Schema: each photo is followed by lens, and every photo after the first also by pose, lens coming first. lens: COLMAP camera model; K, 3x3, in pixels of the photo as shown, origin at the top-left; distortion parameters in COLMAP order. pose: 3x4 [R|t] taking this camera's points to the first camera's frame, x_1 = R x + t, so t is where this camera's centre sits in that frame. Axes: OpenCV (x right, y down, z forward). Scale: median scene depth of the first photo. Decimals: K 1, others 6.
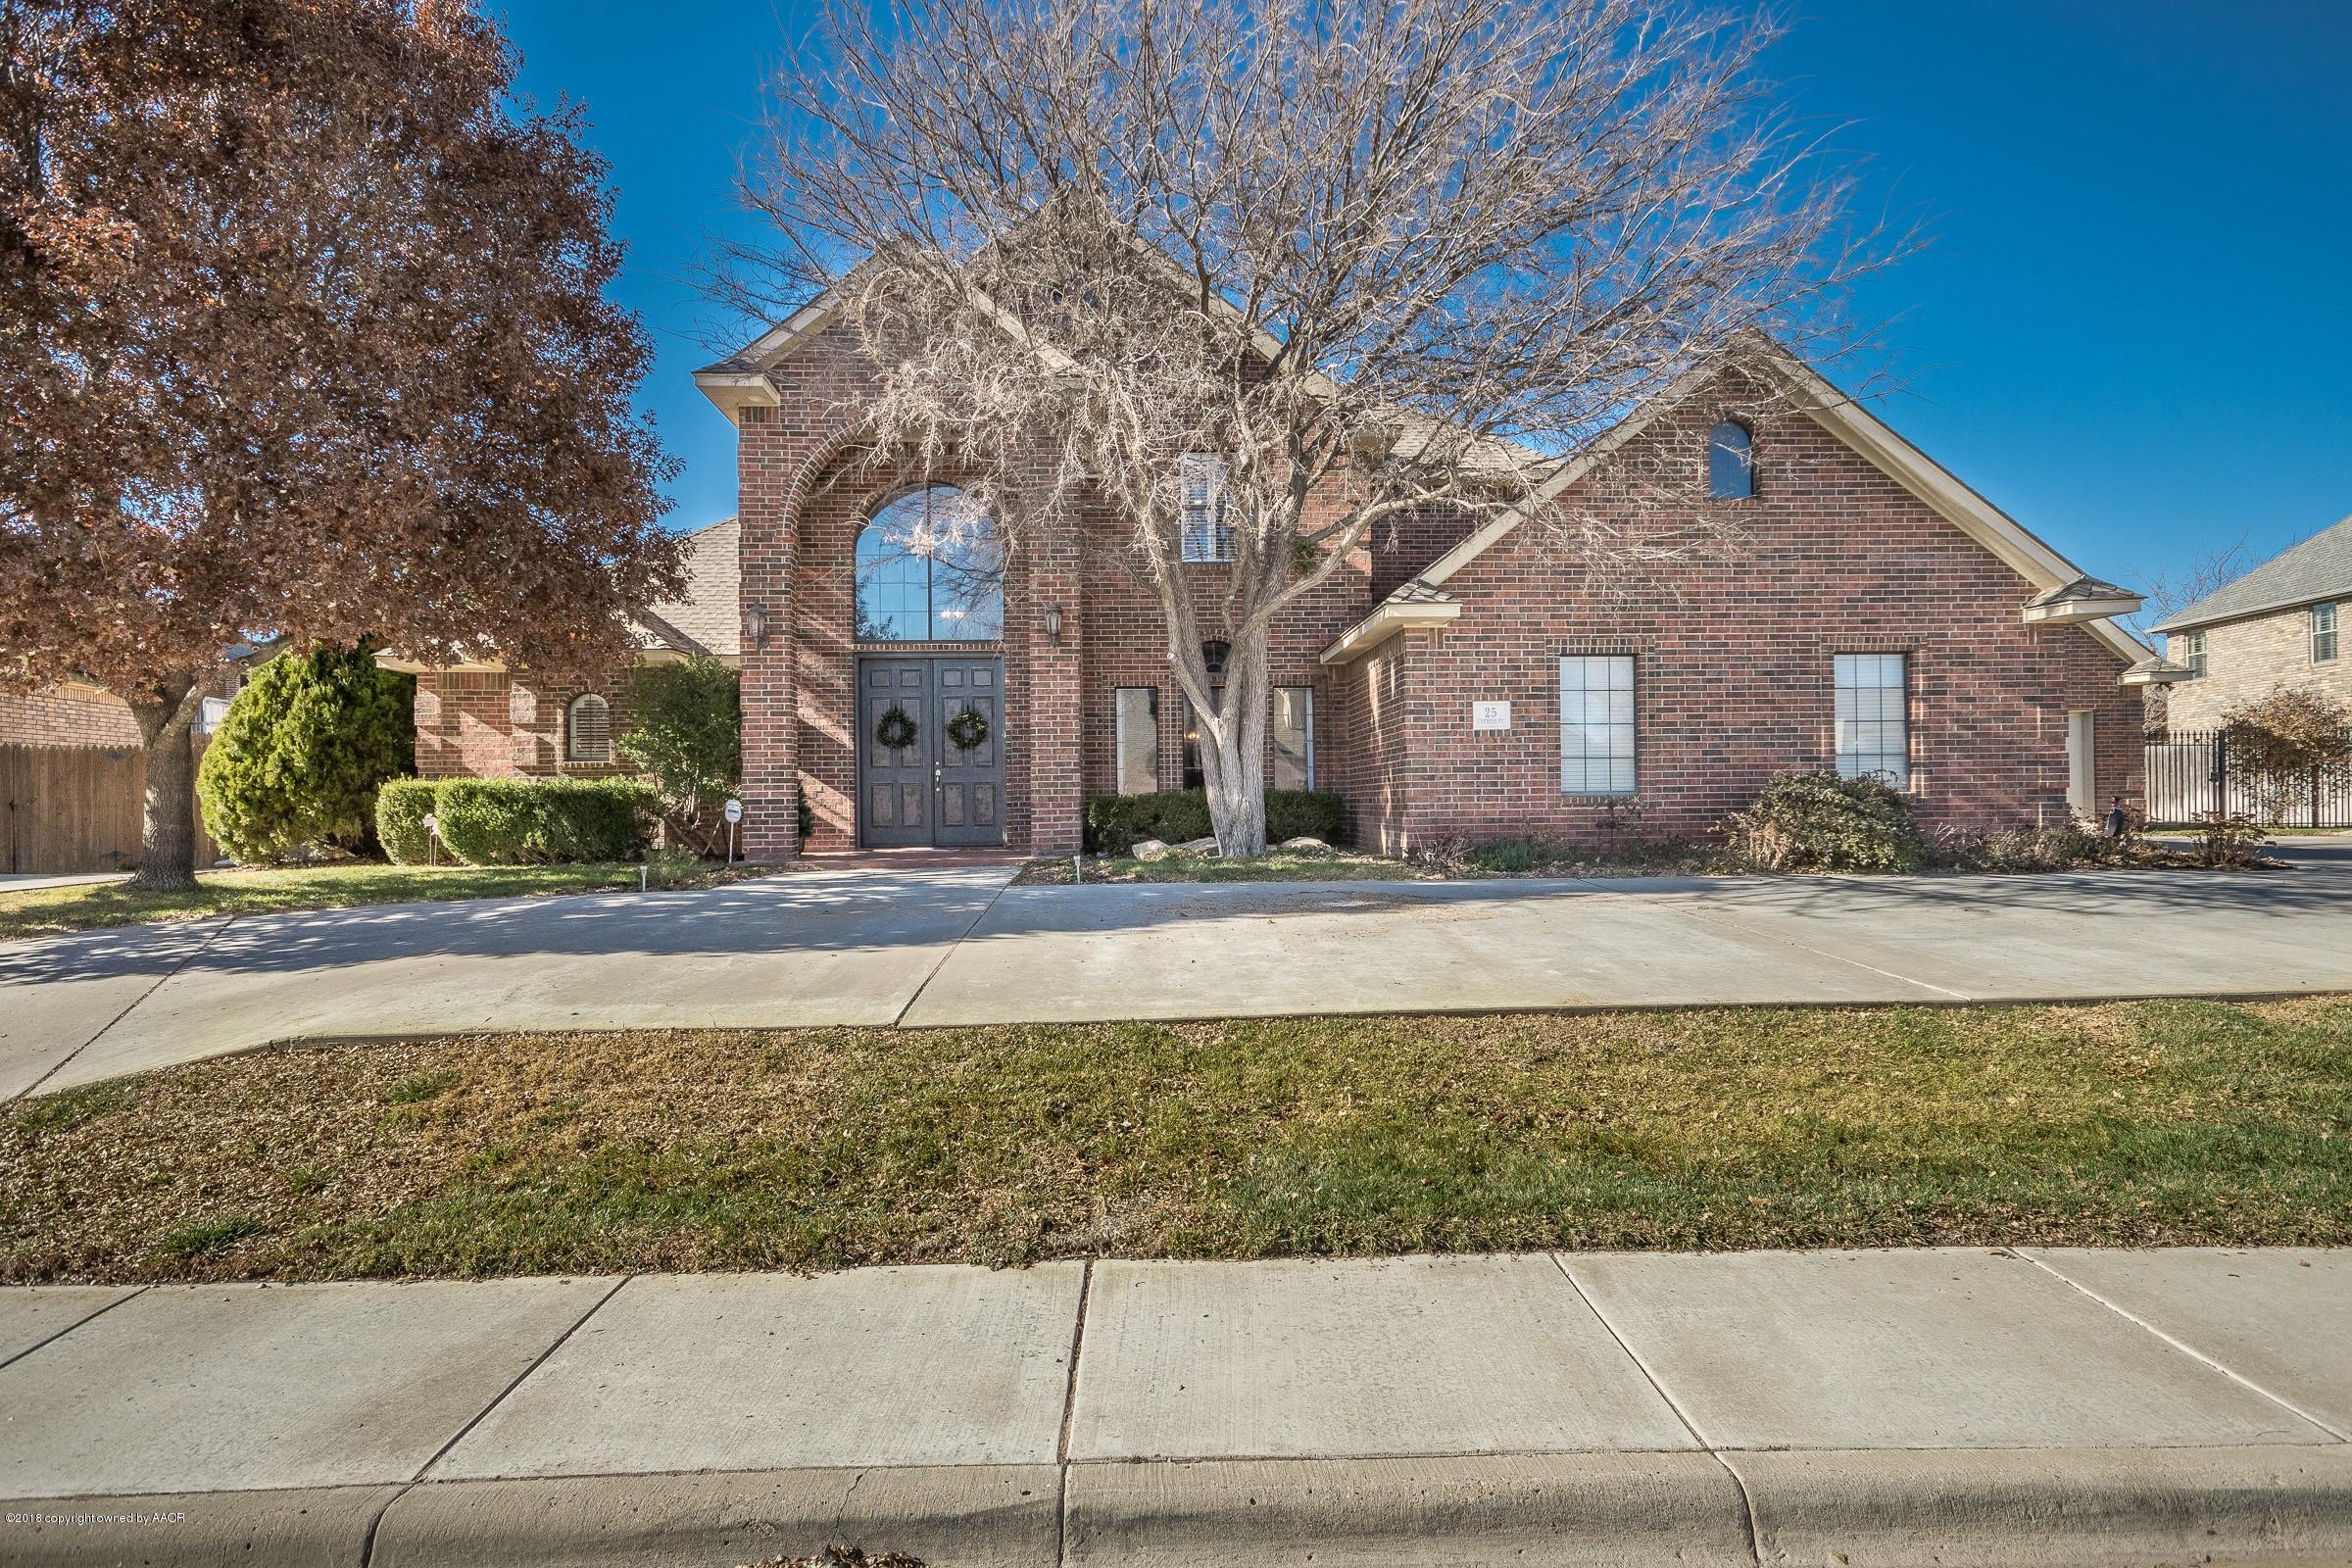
lens RADIAL K [[1257.5, 0, 1184.5], [0, 1257.5, 790.4], [0, 0, 1]] dist [0.004259, -0.001876]
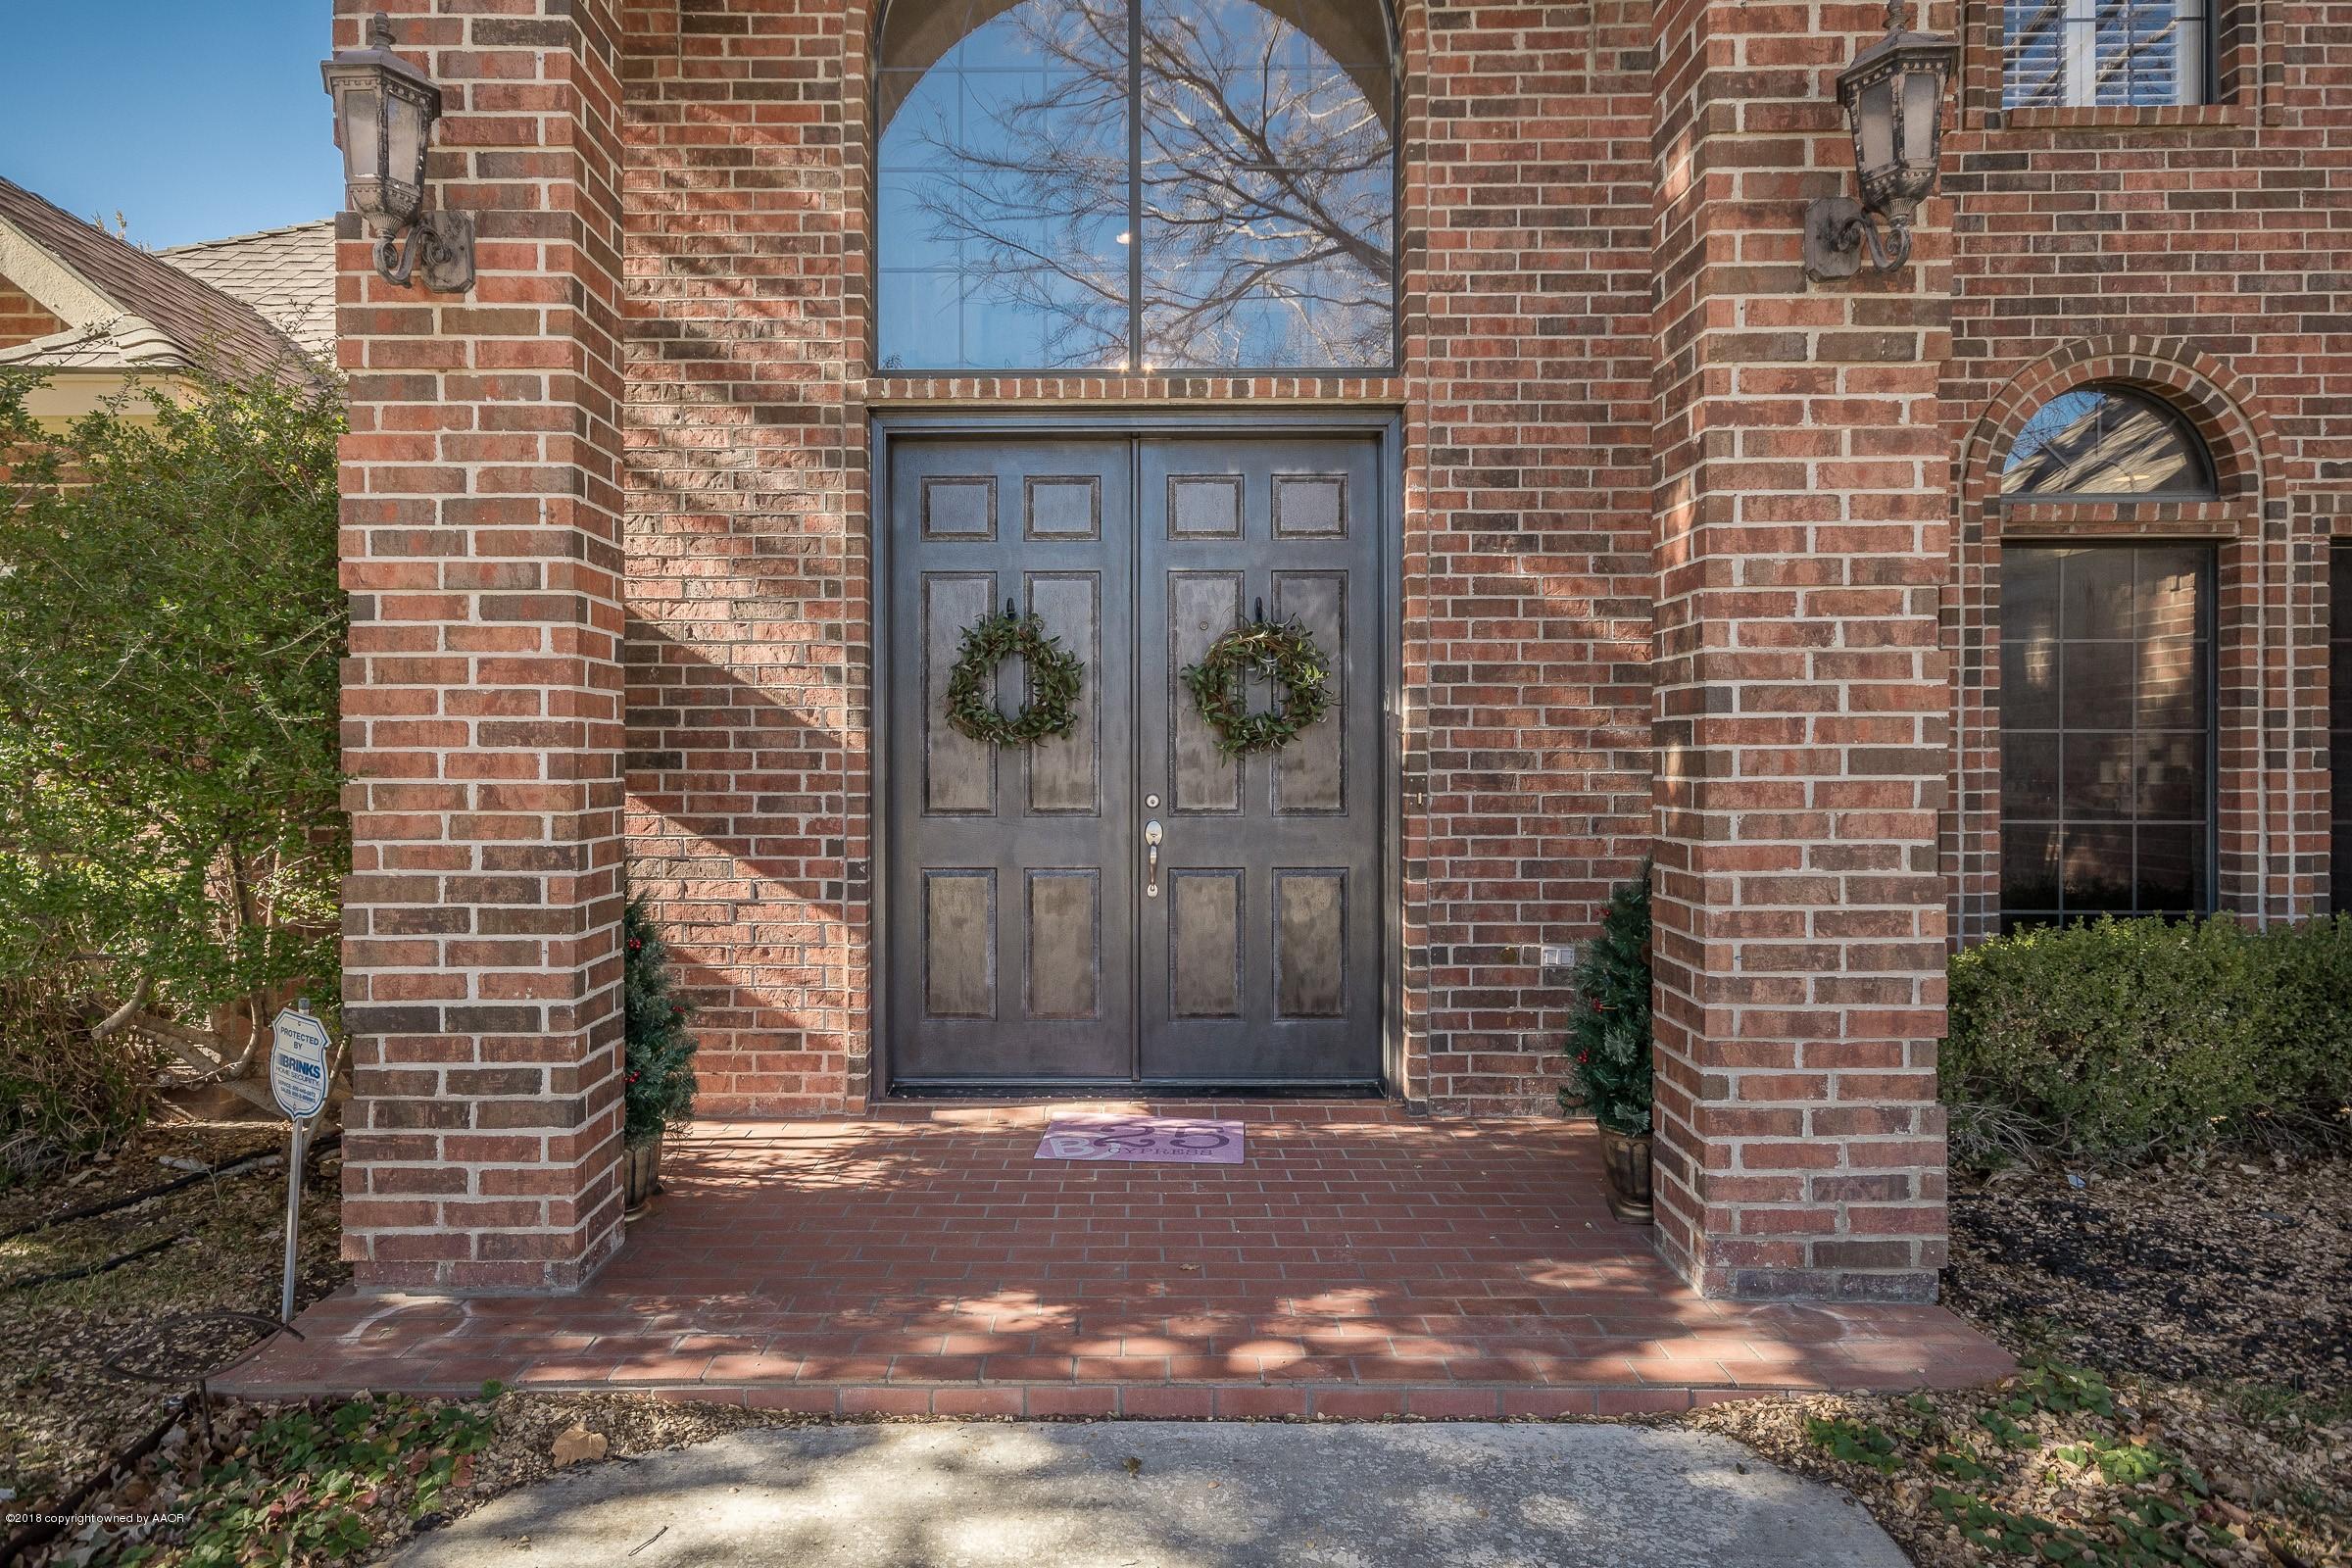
lens RADIAL K [[1257.5, 0, 1166.7], [0, 1257.5, 762.1], [0, 0, 1]] dist [0.004259, -0.001876]
pose [[0.999655, 0.008464, -0.024870, -0.186116], [-0.008050, 0.999828, 0.016730, -0.035304], [0.025007, -0.016524, 0.999551, 0.710836]]
